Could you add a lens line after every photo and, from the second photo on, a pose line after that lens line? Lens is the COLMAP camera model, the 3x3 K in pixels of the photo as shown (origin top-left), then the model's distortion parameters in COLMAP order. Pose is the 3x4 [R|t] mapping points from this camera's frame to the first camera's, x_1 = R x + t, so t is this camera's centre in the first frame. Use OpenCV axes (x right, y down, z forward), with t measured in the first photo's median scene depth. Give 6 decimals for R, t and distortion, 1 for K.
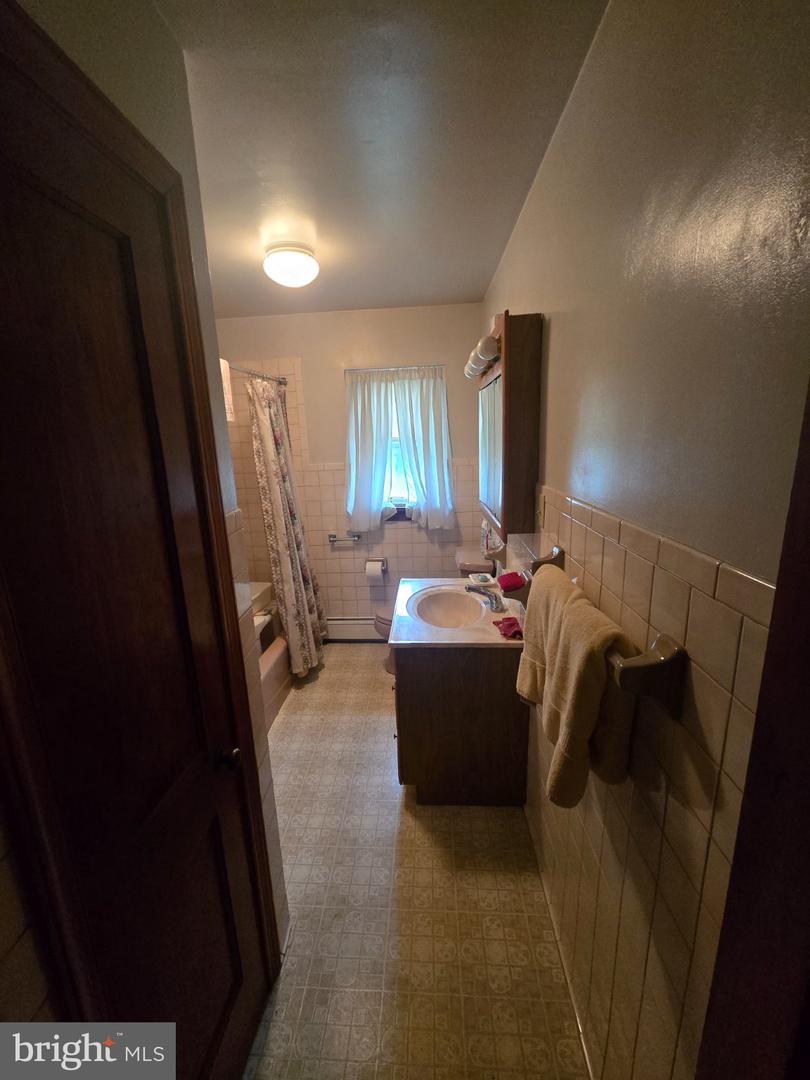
lens RADIAL K [[441.4, 0, 400.4], [0, 441.4, 539.1], [0, 0, 1]] dist [0.001670, 0.000815]
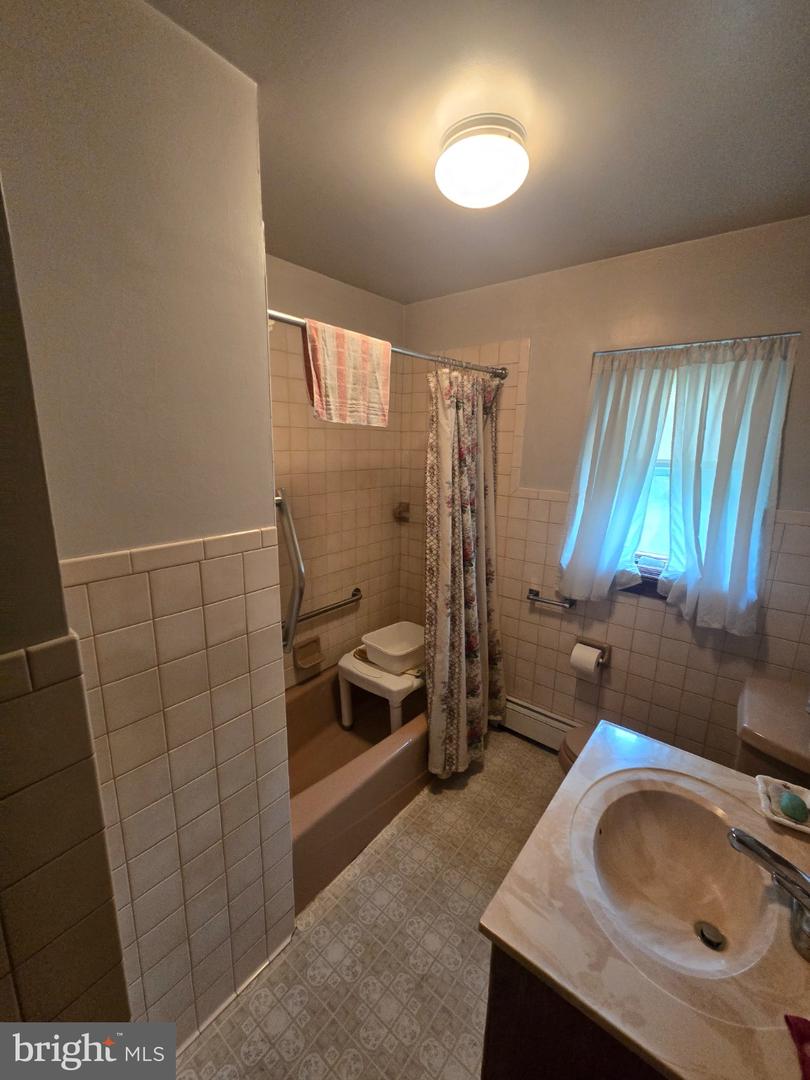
lens RADIAL K [[441.4, 0, 400.4], [0, 441.4, 539.1], [0, 0, 1]] dist [0.001670, 0.000815]
pose [[0.812353, 0.180104, -0.554657, 0.052544], [-0.181237, 0.981987, 0.053424, -0.097059], [0.554288, 0.057125, 0.830362, 0.320107]]
